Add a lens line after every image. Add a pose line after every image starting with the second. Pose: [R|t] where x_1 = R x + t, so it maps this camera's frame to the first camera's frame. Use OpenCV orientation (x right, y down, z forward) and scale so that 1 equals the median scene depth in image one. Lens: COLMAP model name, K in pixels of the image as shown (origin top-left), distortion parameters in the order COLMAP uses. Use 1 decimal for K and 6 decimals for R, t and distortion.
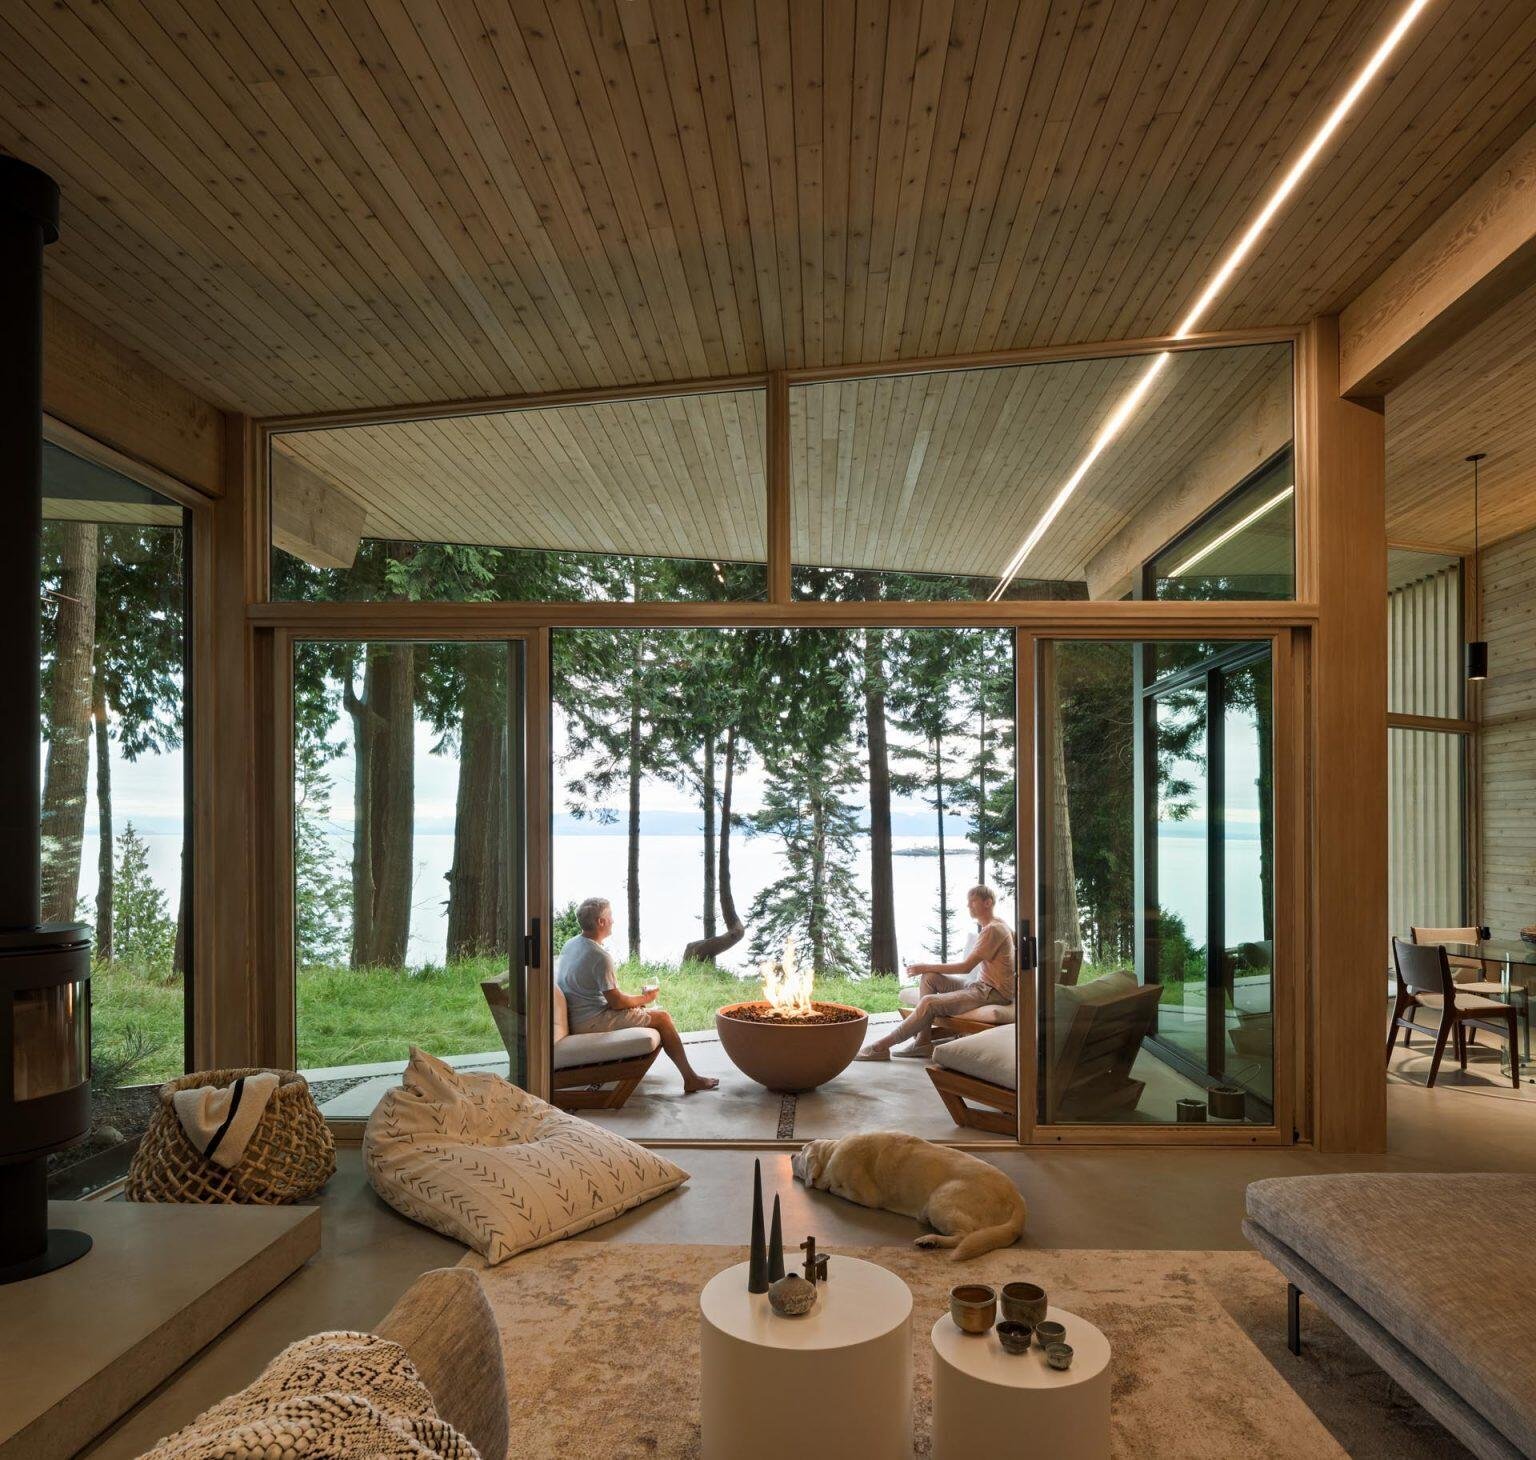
lens RADIAL K [[1029.5, 0, 770.9], [0, 1029.5, 833.6], [0, 0, 1]] dist [-0.006395, -0.003293]
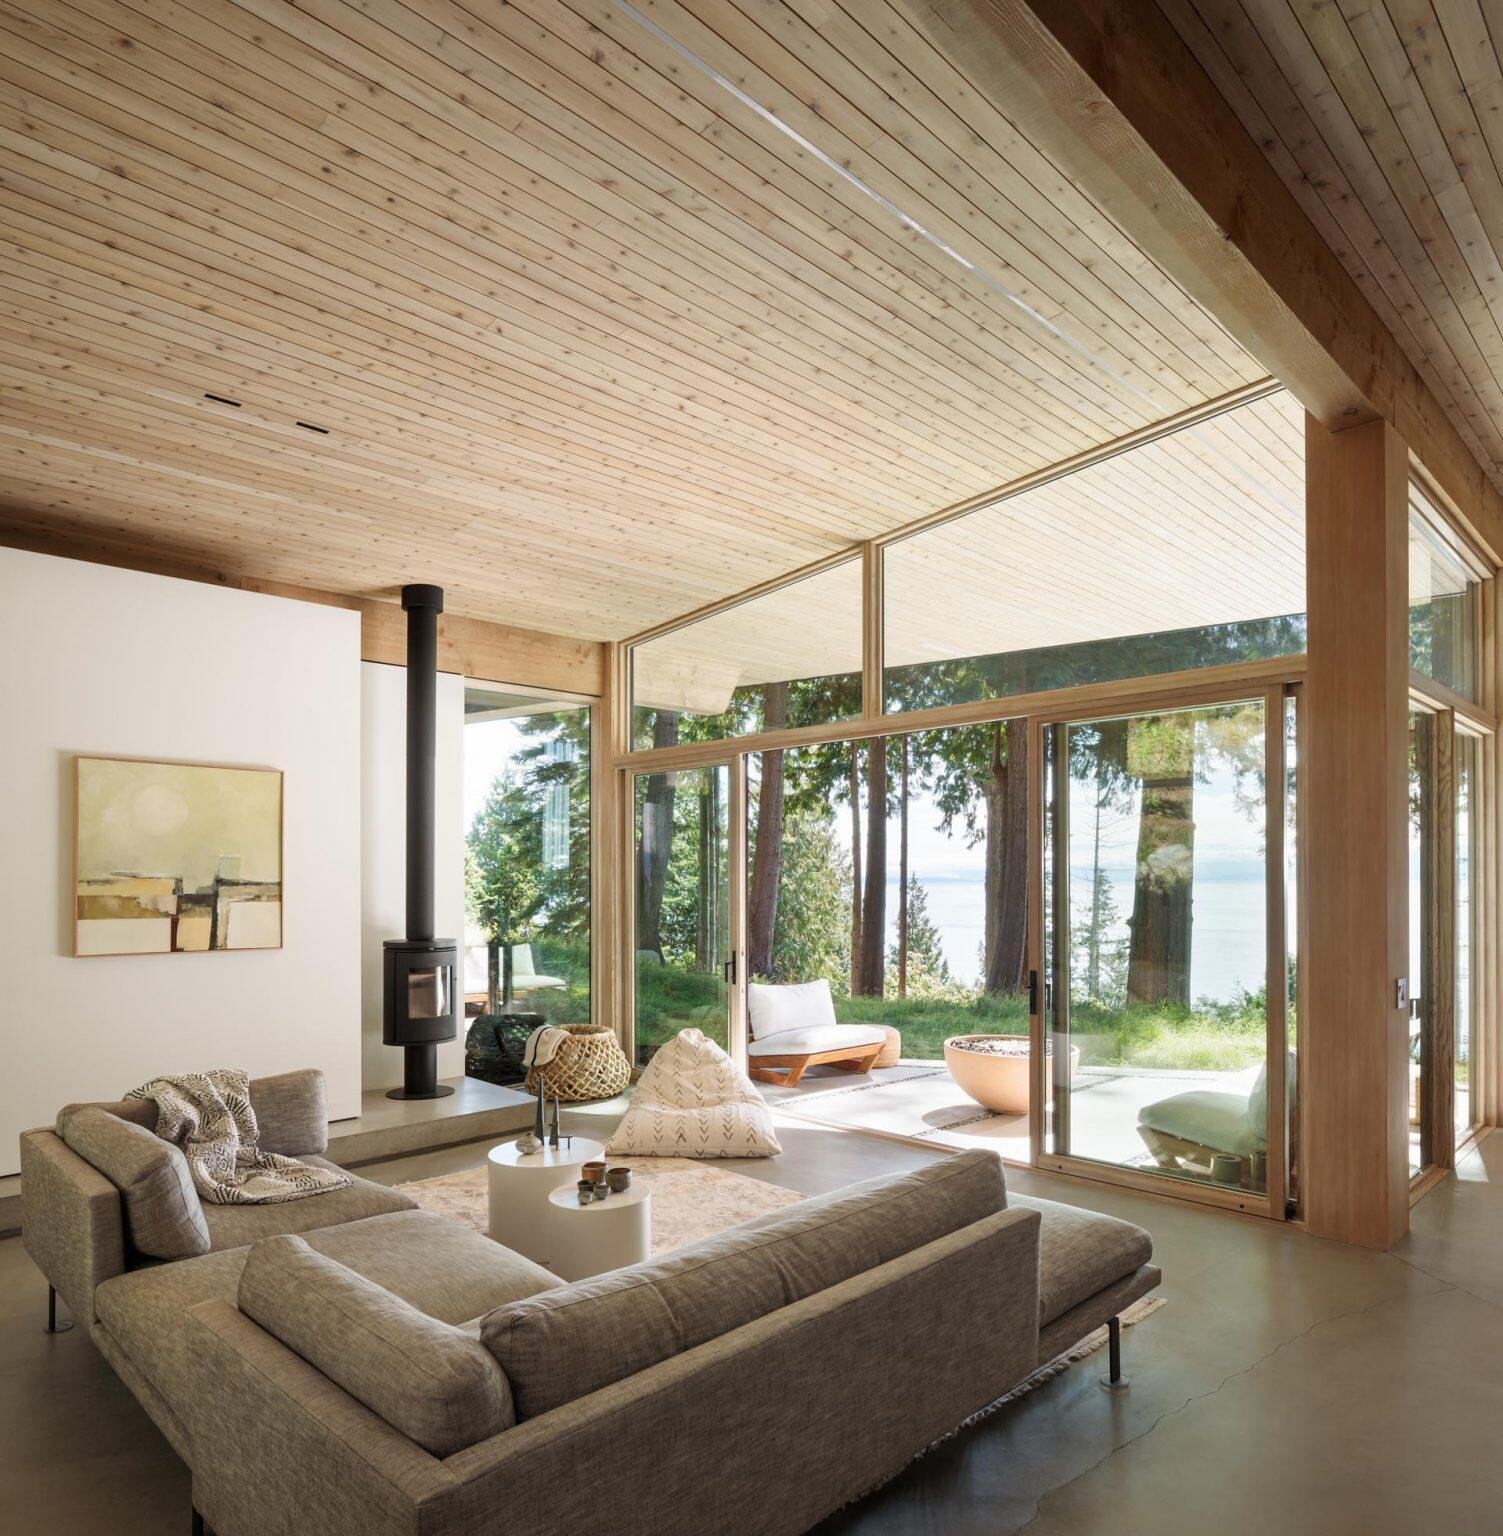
lens RADIAL K [[993.2, 0, 749.8], [0, 993.2, 877.7], [0, 0, 1]] dist [-0.005026, -0.001643]
pose [[0.727086, -0.007230, -0.686509, 0.782288], [0.005828, 0.999974, -0.004359, -0.015042], [0.686522, -0.000832, 0.727109, -0.029105]]
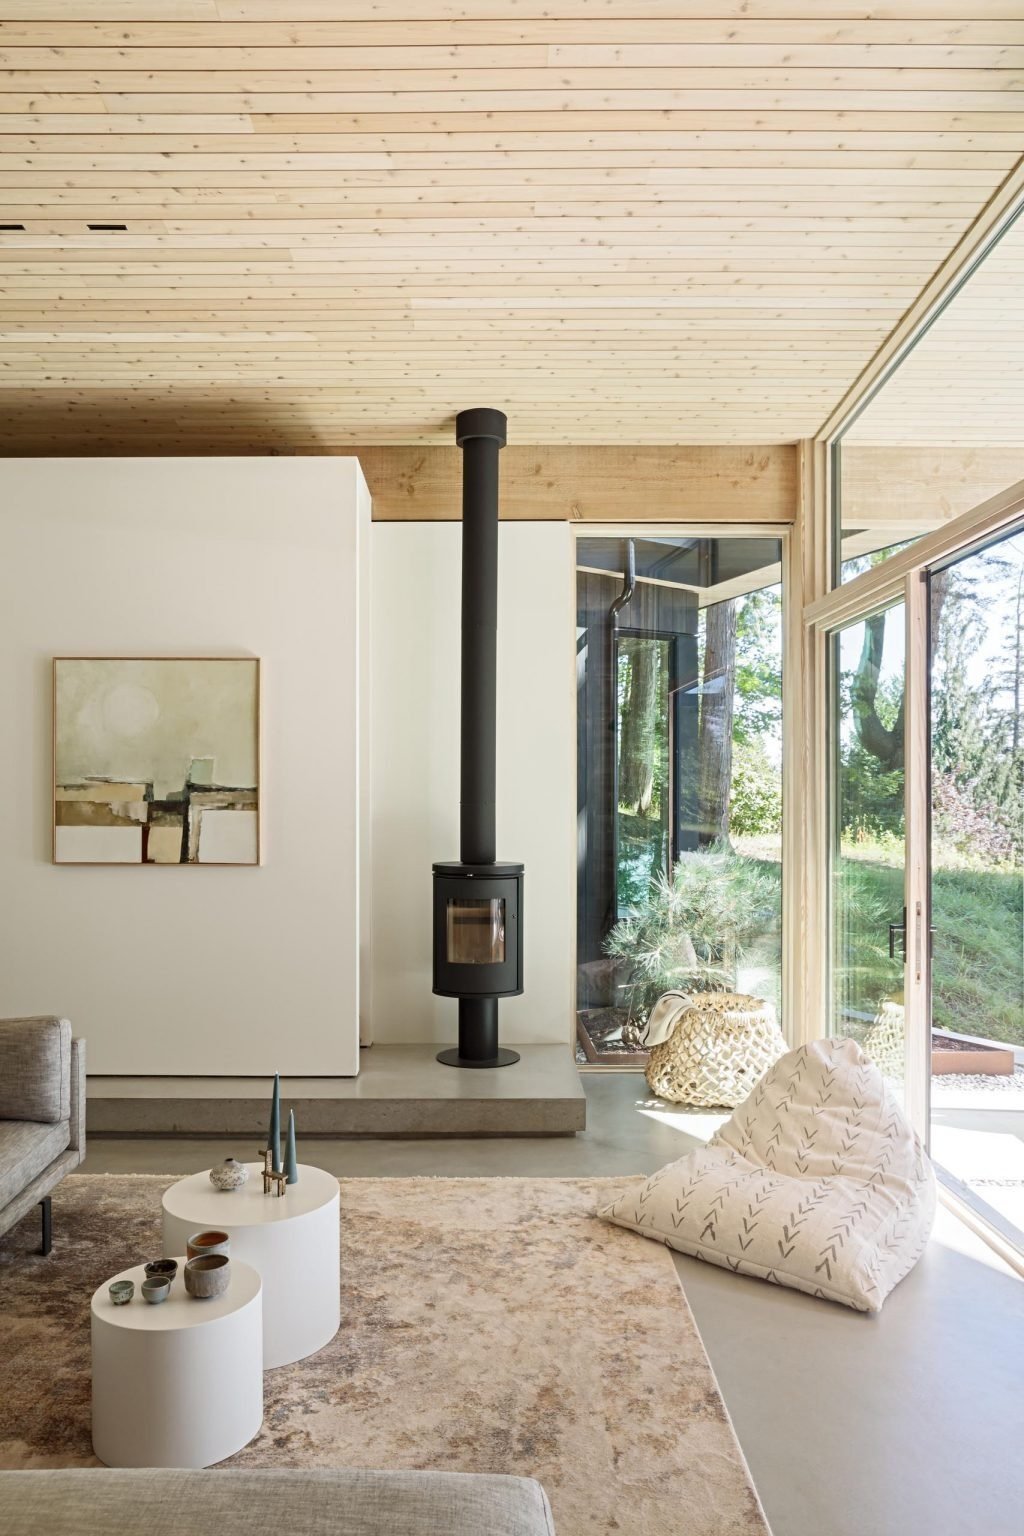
lens RADIAL K [[1062.2, 0, 516.0], [0, 1062.2, 795.5], [0, 0, 1]] dist [-0.012915, -0.001951]
pose [[0.050764, -0.004237, -0.998702, 0.668041], [-0.000197, 0.999991, -0.004253, -0.006176], [0.998711, 0.000413, 0.050763, 0.637453]]
